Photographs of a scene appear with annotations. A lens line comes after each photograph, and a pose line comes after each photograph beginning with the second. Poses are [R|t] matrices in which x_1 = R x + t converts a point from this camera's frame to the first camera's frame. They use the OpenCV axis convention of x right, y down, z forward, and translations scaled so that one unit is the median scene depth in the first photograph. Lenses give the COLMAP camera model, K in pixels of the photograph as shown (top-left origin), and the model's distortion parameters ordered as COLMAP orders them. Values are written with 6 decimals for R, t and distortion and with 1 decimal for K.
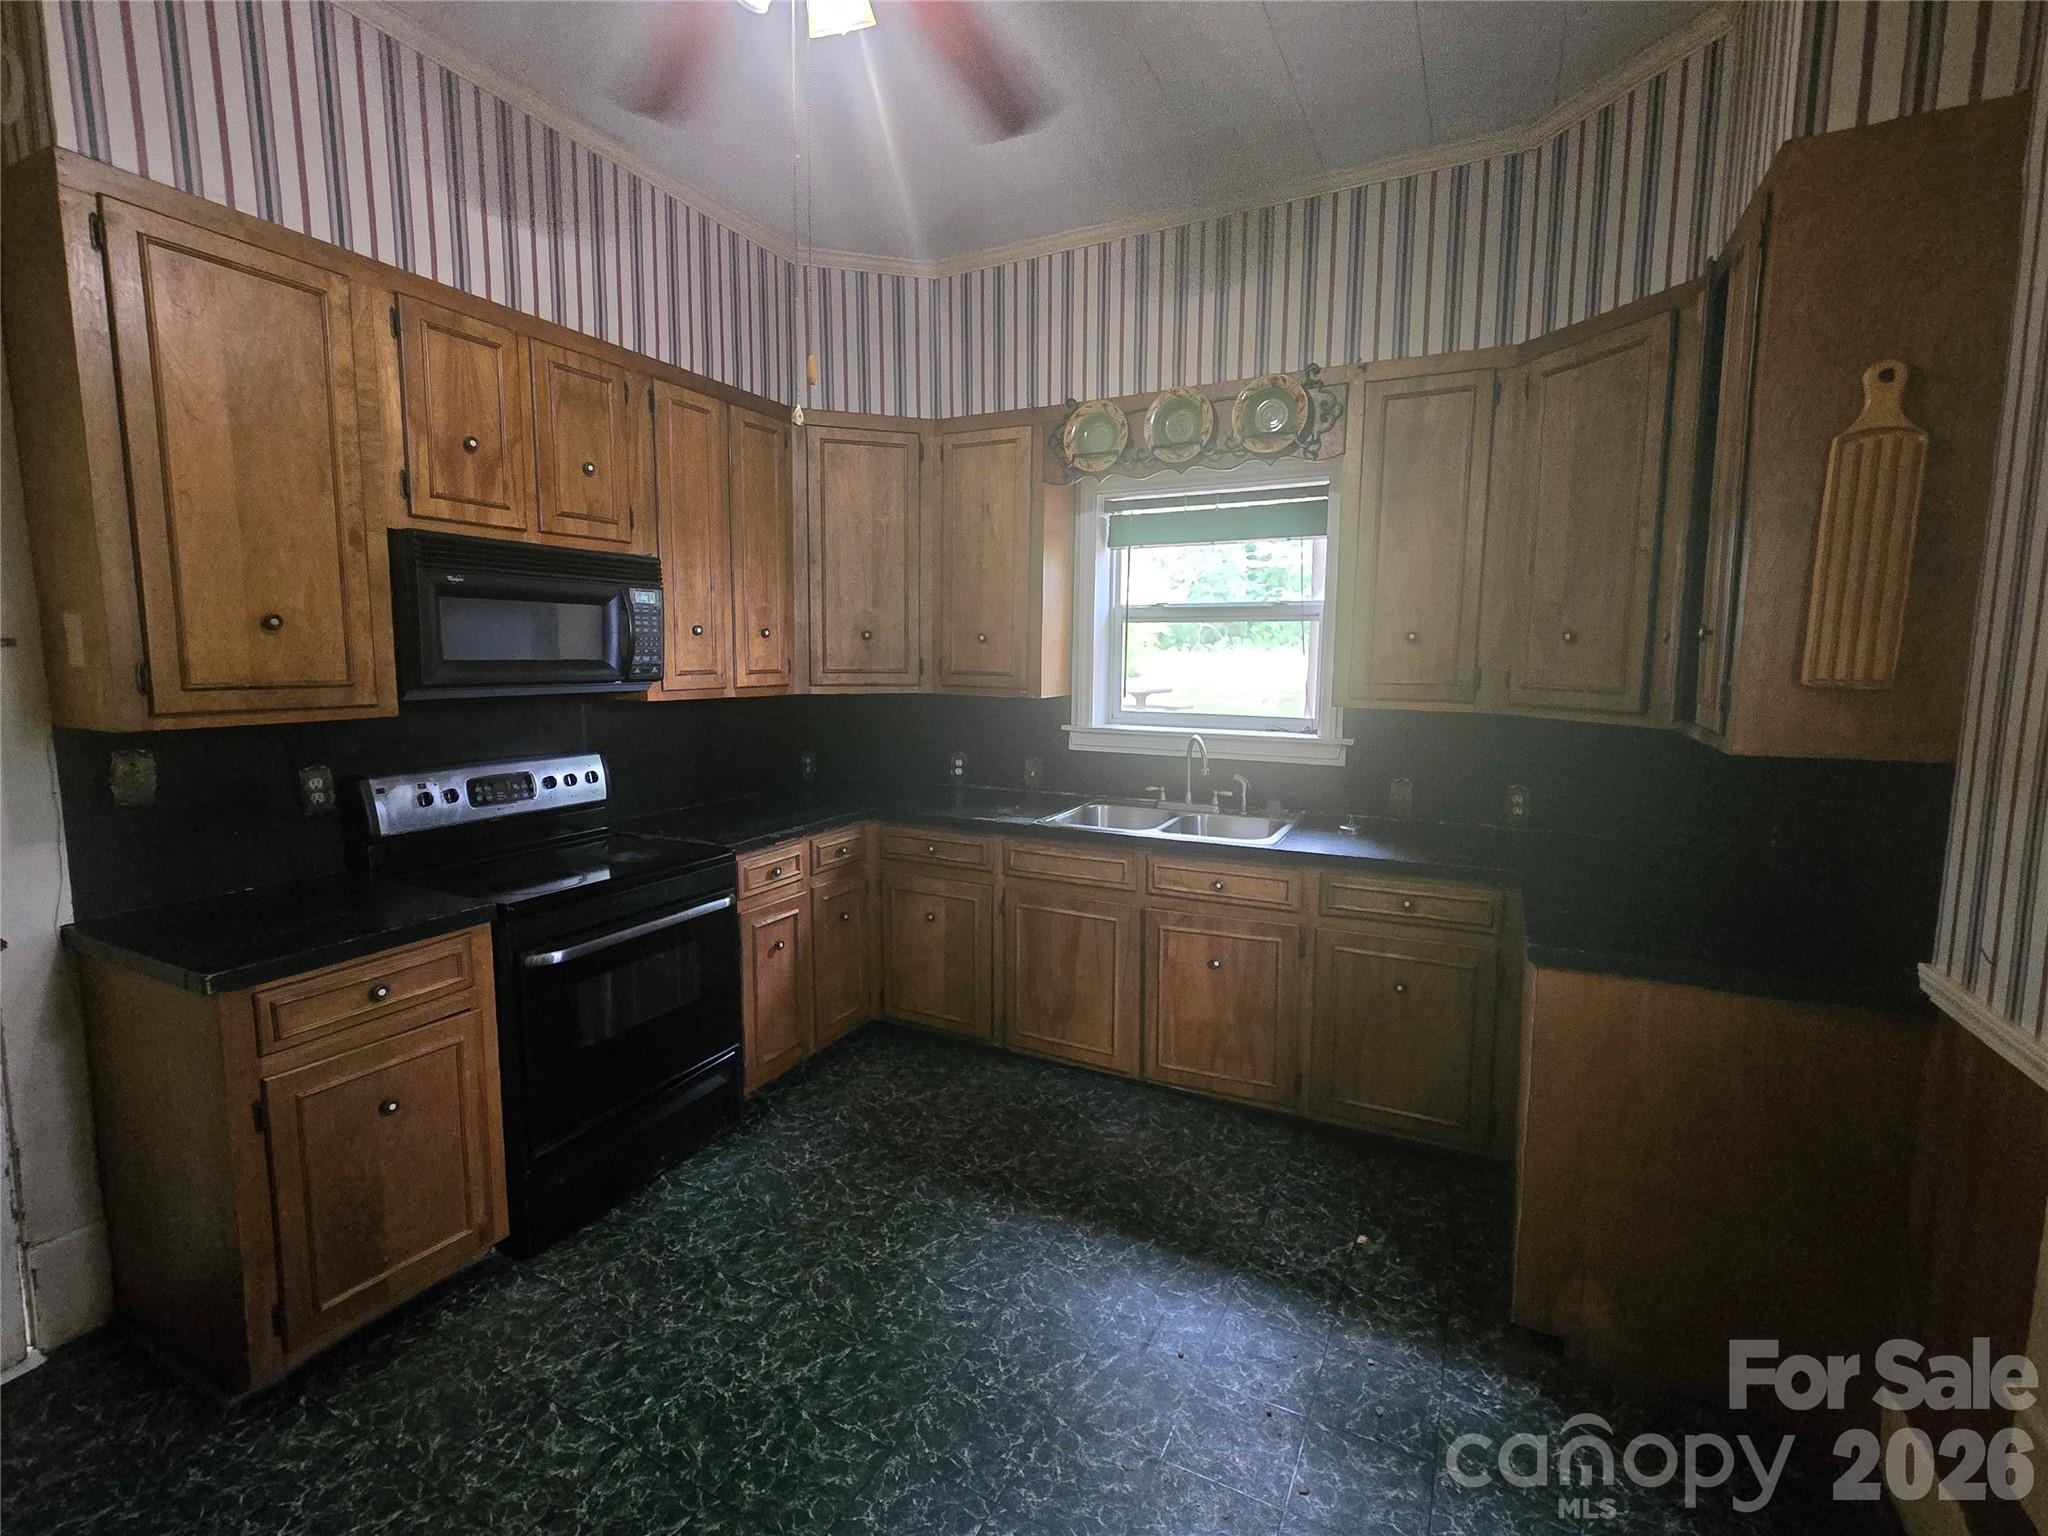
lens RADIAL K [[927.0, 0, 1016.0], [0, 927.0, 755.7], [0, 0, 1]] dist [0.001271, 0.000627]
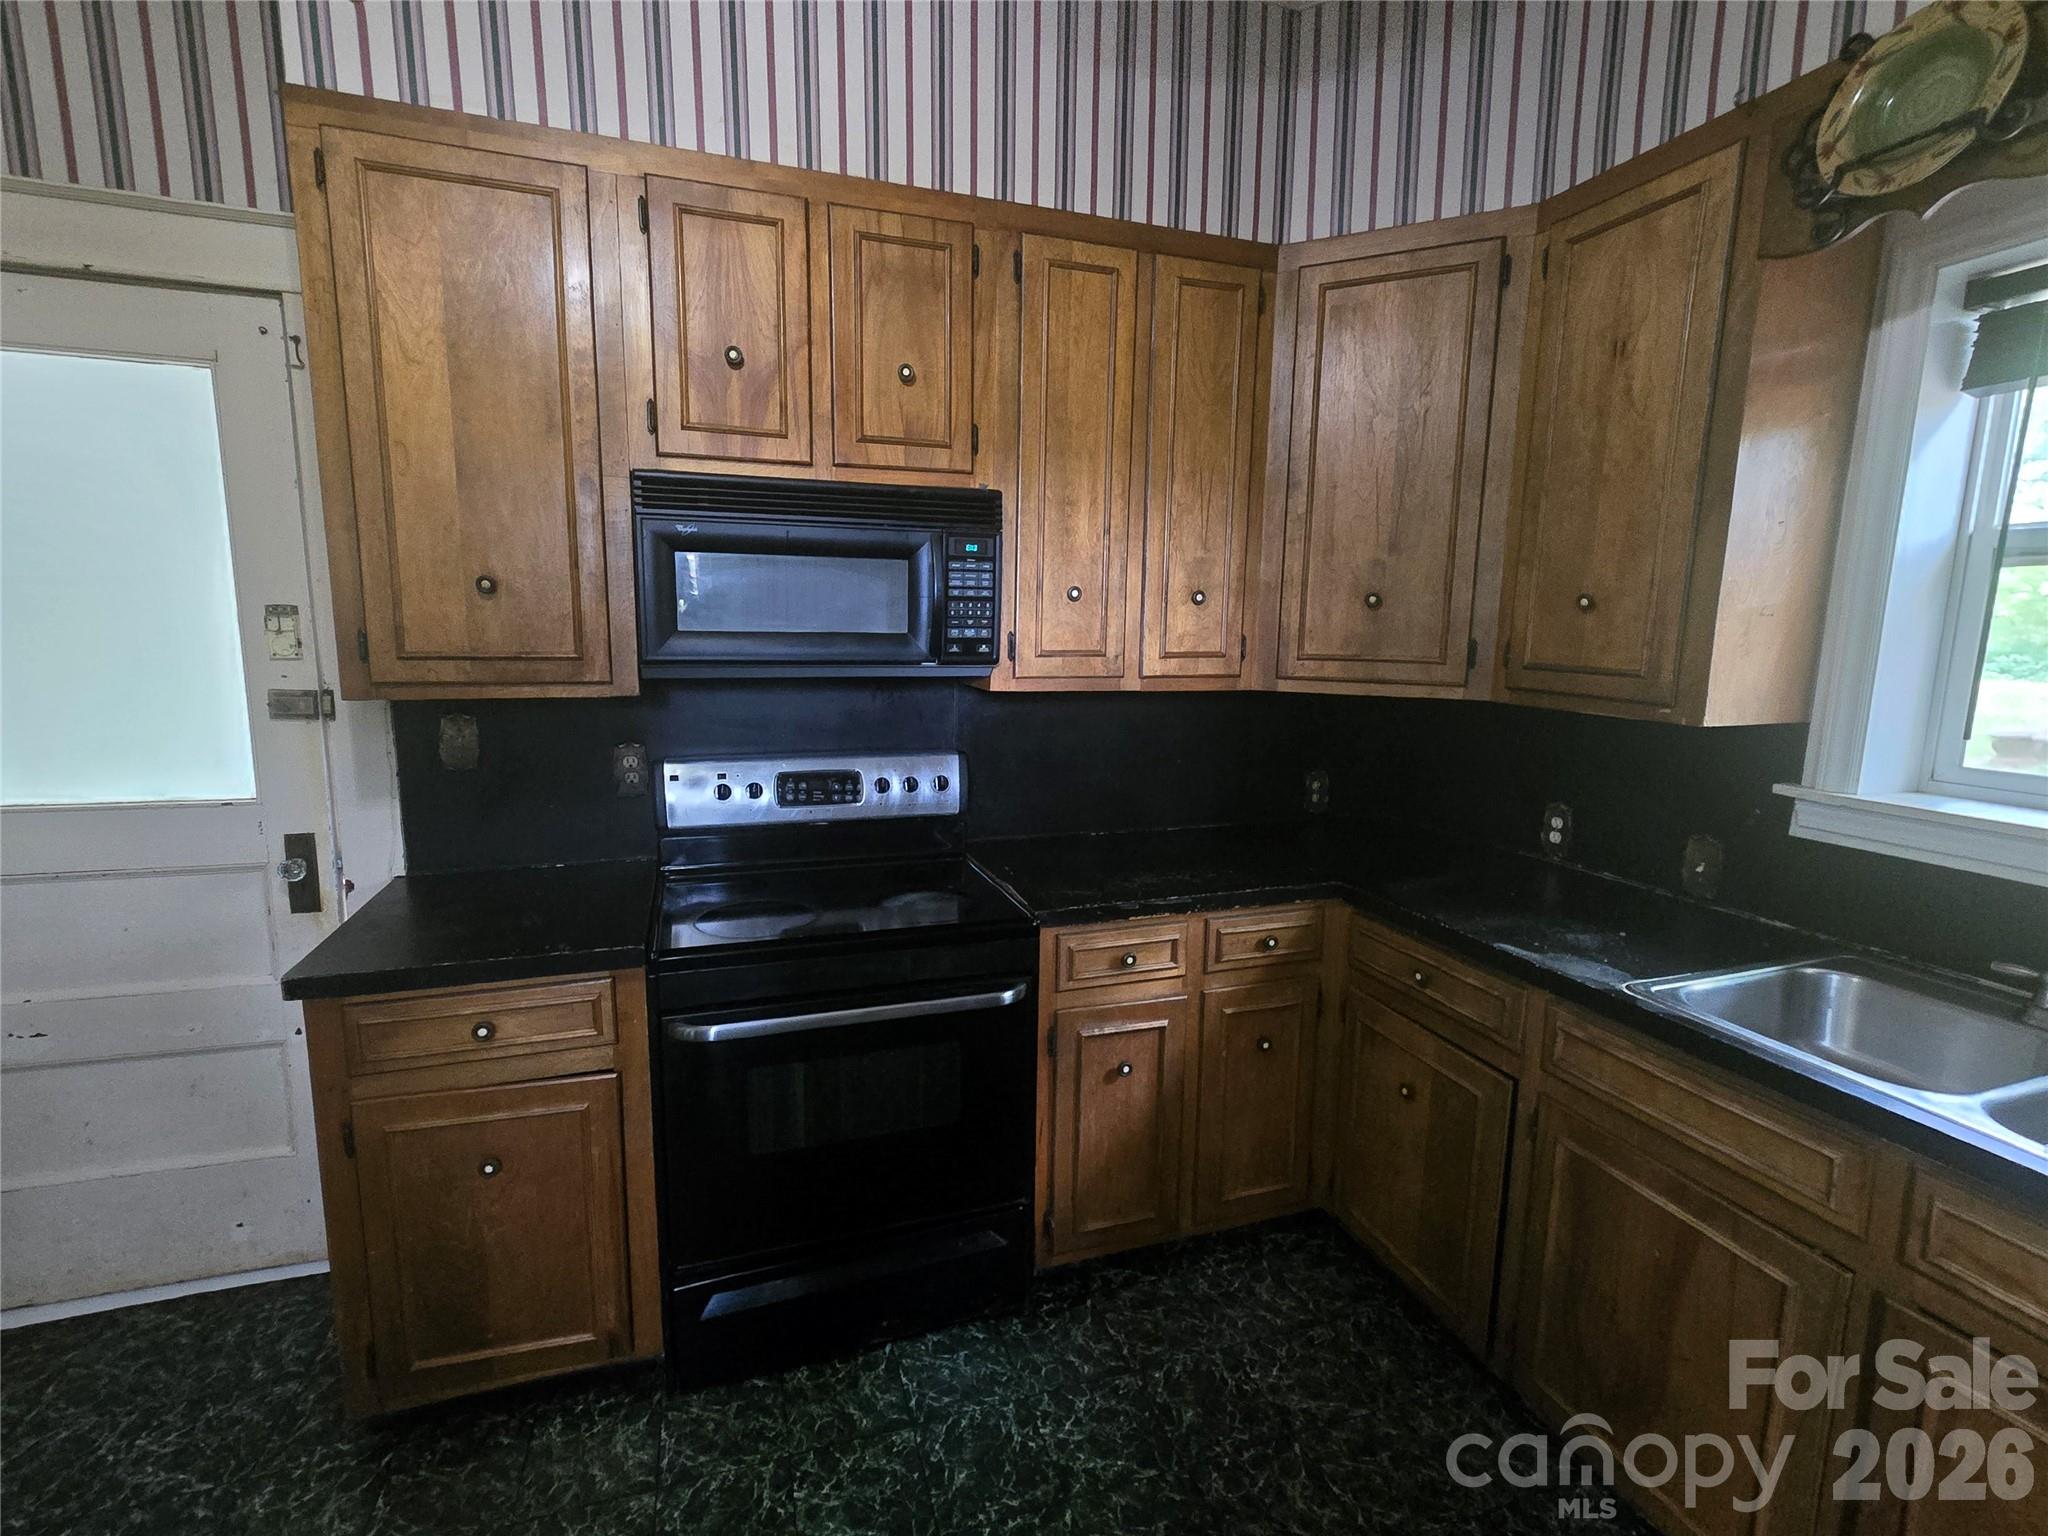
lens RADIAL K [[927.0, 0, 1016.0], [0, 927.0, 755.7], [0, 0, 1]] dist [0.001271, 0.000627]
pose [[0.708630, 0.106103, -0.697557, 0.127273], [-0.088334, 0.994191, 0.061487, -0.051692], [0.700029, 0.018047, 0.713886, 0.463322]]
